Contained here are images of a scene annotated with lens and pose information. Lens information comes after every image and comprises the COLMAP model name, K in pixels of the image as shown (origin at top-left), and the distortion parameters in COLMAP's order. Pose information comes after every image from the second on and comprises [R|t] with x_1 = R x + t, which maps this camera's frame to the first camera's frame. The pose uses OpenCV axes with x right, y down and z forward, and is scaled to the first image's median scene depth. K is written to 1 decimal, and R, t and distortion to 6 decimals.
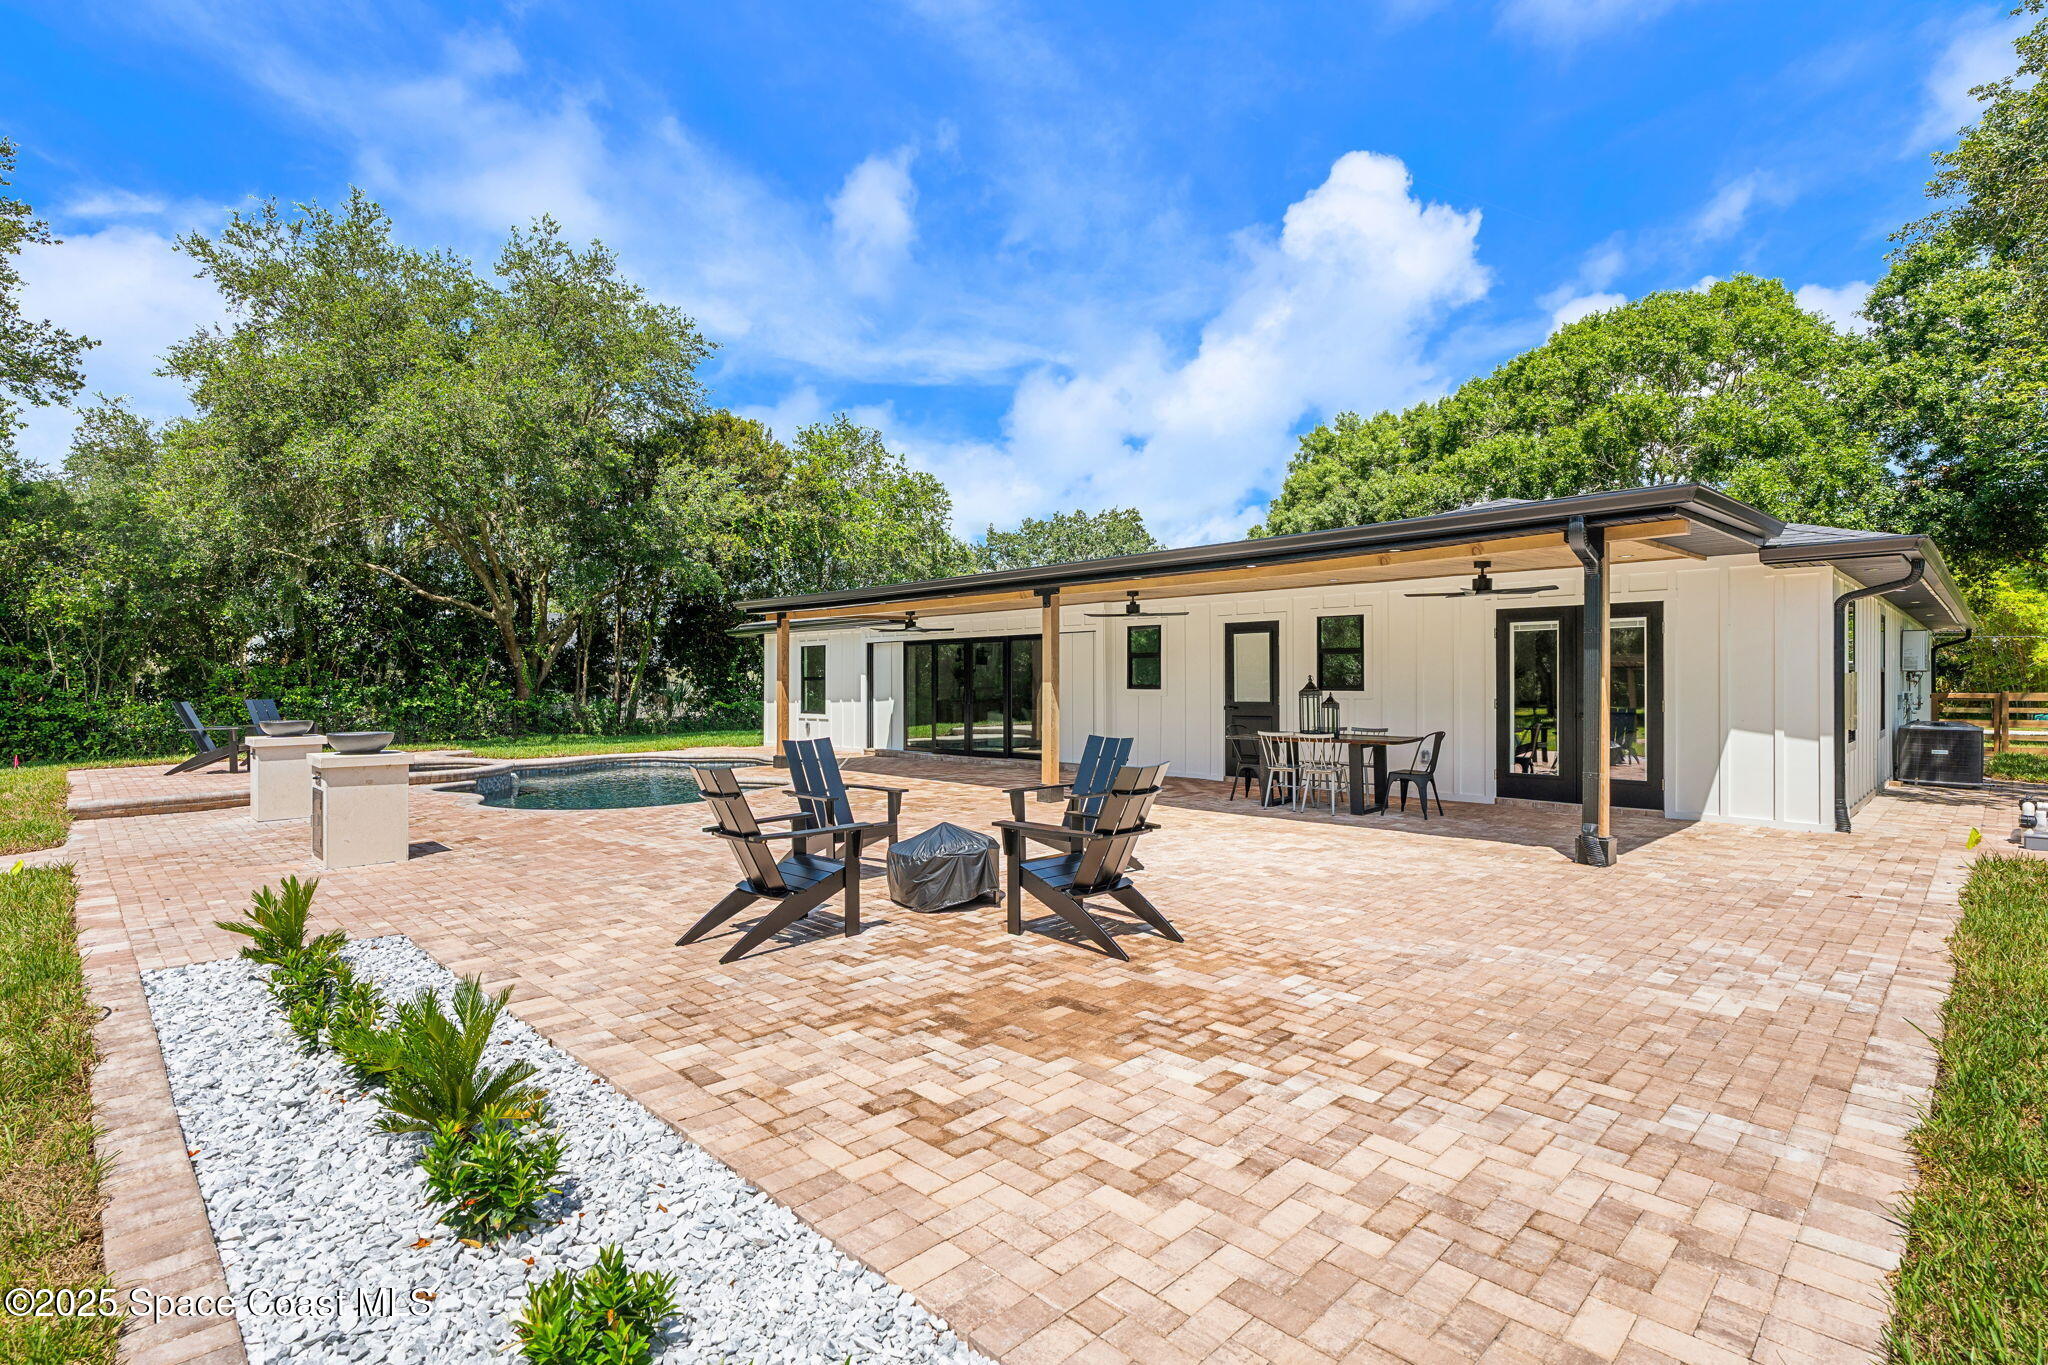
lens RADIAL K [[986.6, 0, 1024.0], [0, 986.6, 682.5], [0, 0, 1]] dist [0.000711, 0.000599]
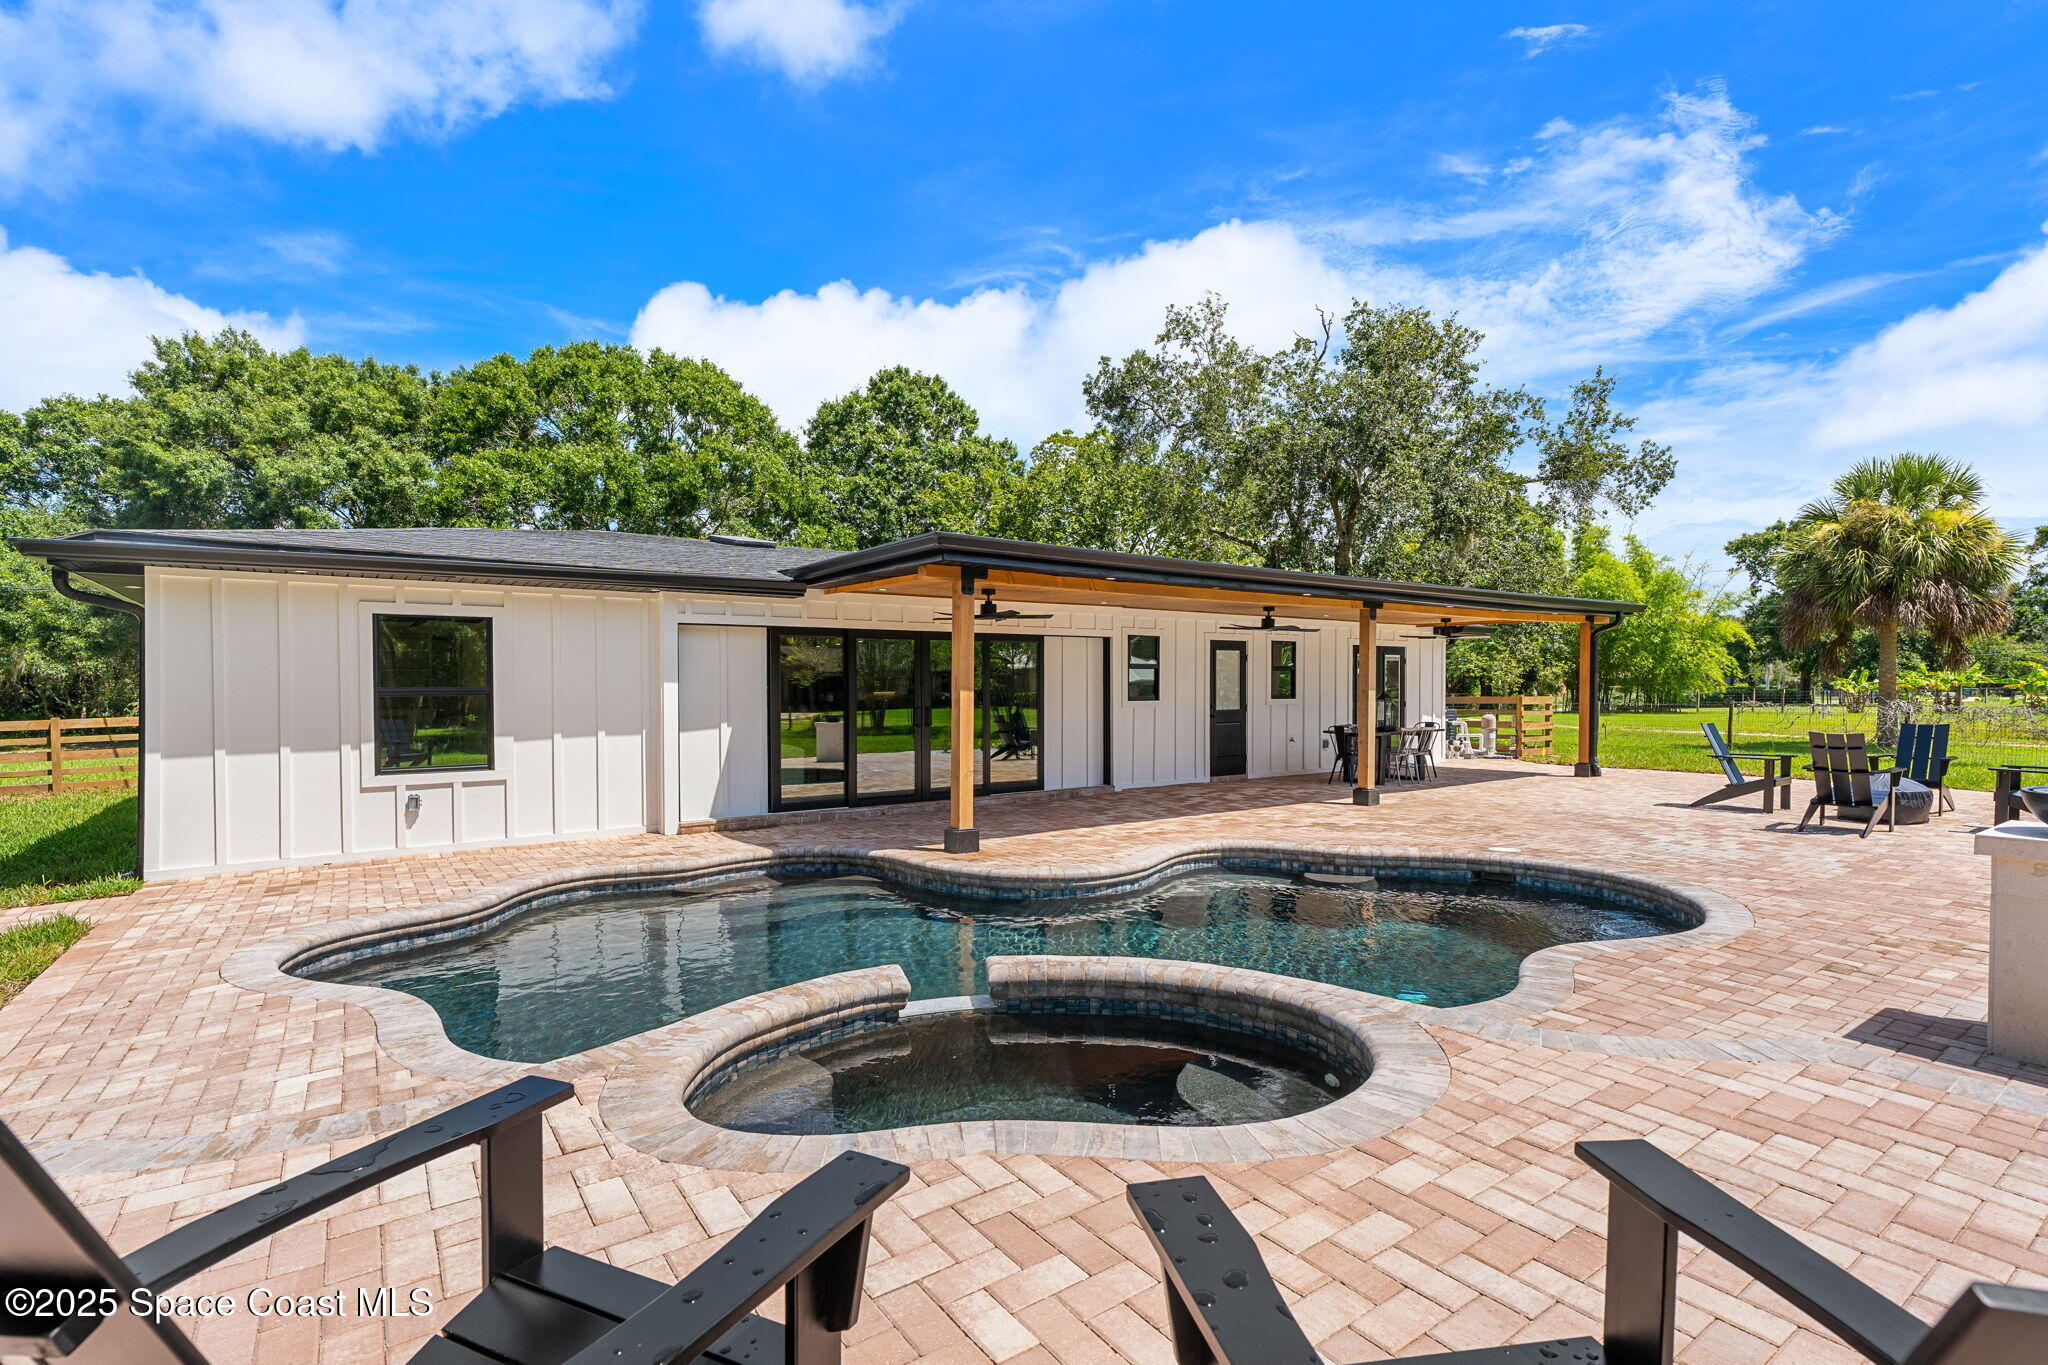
lens RADIAL K [[986.6, 0, 1024.0], [0, 986.6, 682.5], [0, 0, 1]] dist [0.000711, 0.000599]
pose [[0.163154, 0.006769, 0.986577, -0.921692], [0.002947, 0.999969, -0.007348, -0.004808], [-0.986596, 0.004106, 0.163129, 1.030280]]
